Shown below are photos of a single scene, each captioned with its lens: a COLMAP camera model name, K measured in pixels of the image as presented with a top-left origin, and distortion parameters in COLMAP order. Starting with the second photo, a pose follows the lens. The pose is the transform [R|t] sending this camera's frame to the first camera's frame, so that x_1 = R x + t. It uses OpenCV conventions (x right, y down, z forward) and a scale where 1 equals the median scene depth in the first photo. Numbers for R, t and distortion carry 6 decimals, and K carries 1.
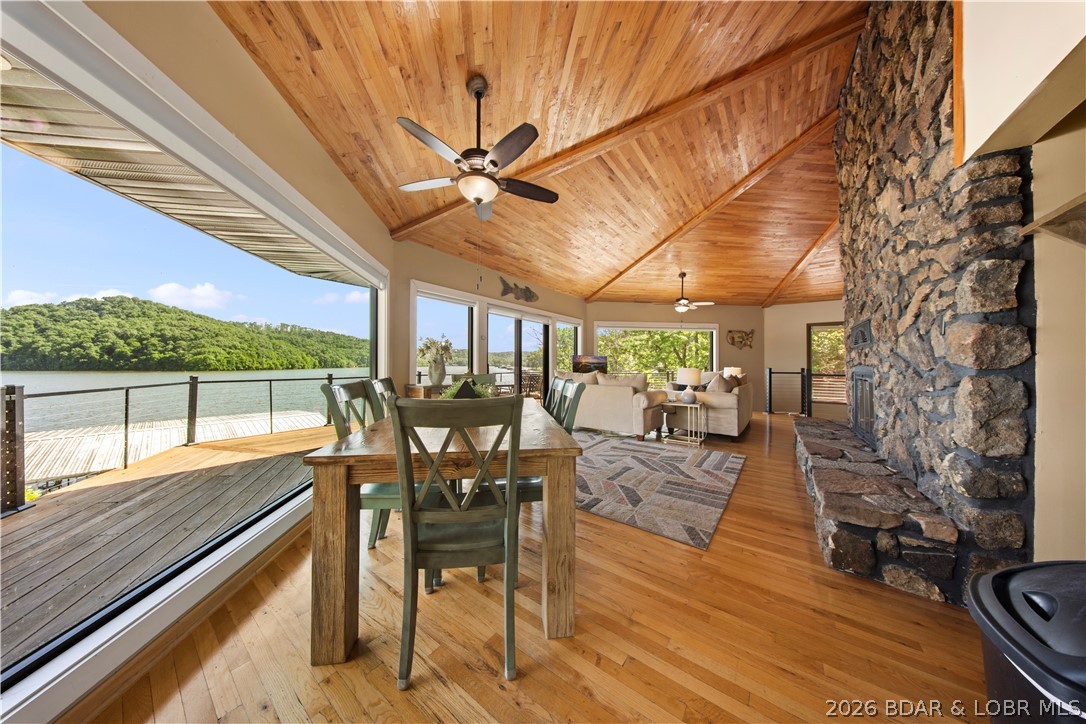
lens RADIAL K [[320.8, 0, 540.3], [0, 320.8, 355.2], [0, 0, 1]] dist [-0.000506, -0.000057]
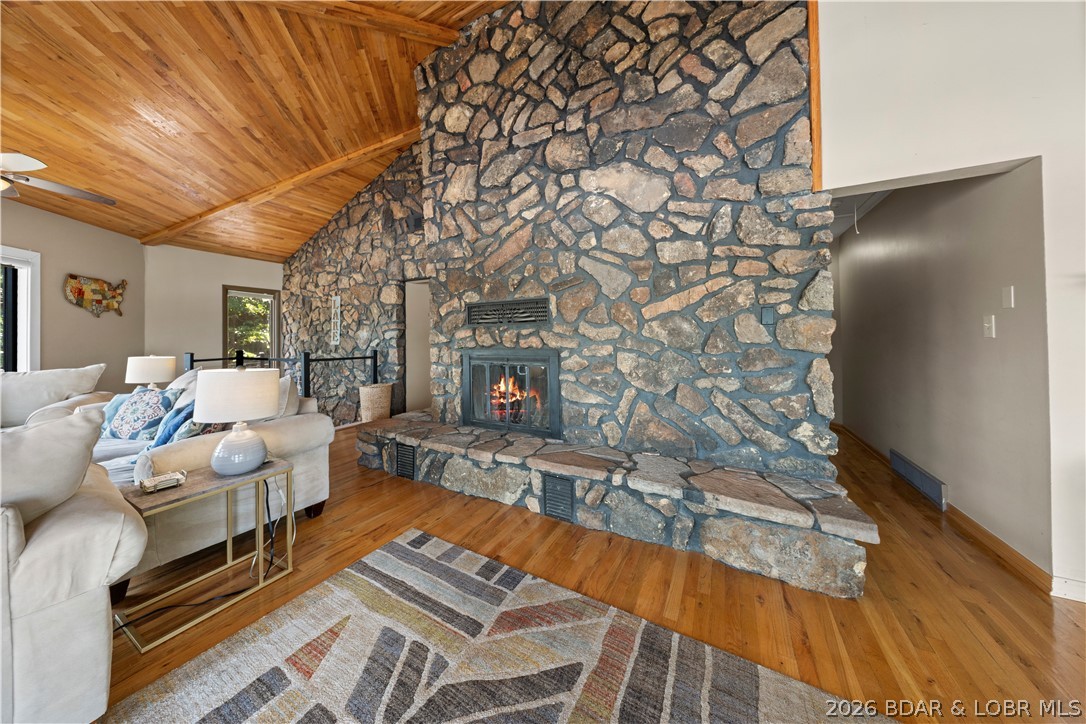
lens RADIAL K [[330.2, 0, 539.7], [0, 330.2, 331.2], [0, 0, 1]] dist [-0.000597, -0.000043]
pose [[-0.144110, 0.006055, 0.989543, 0.016057], [-0.015983, 0.999837, -0.008445, -0.001401], [-0.989433, -0.017033, -0.143990, 0.184998]]
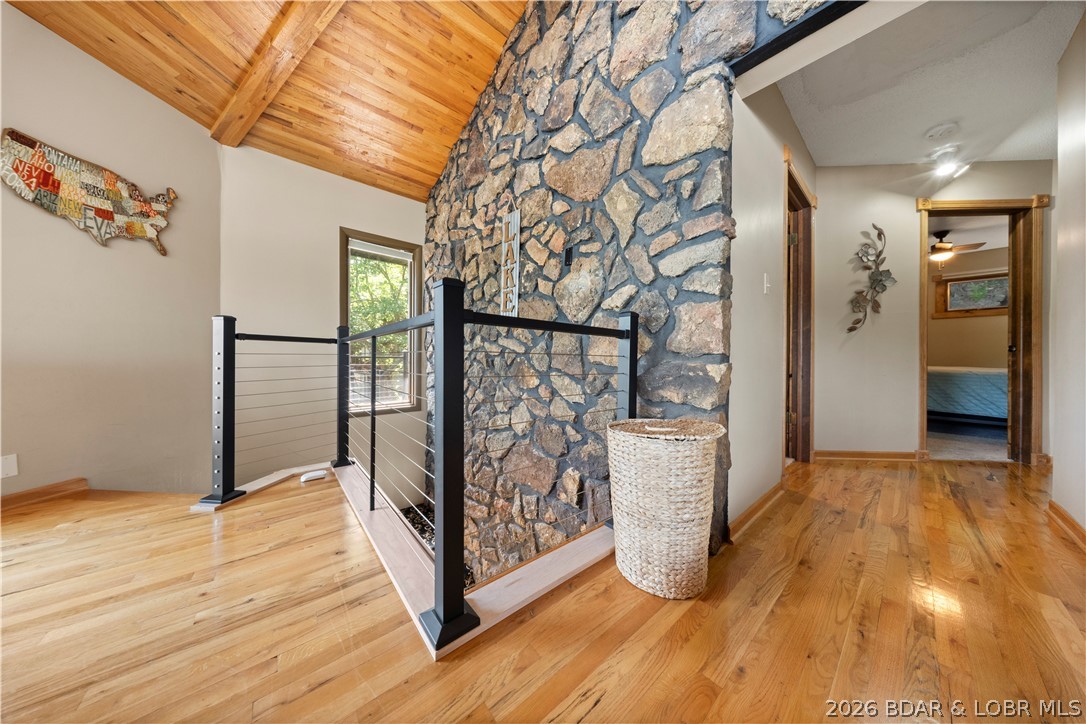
lens RADIAL K [[320.8, 0, 540.3], [0, 320.8, 355.2], [0, 0, 1]] dist [-0.000506, -0.000057]
pose [[0.222653, 0.000490, 0.974898, 0.208971], [-0.028004, 0.999590, 0.005893, 0.024604], [-0.974495, -0.028613, 0.222576, 0.280592]]
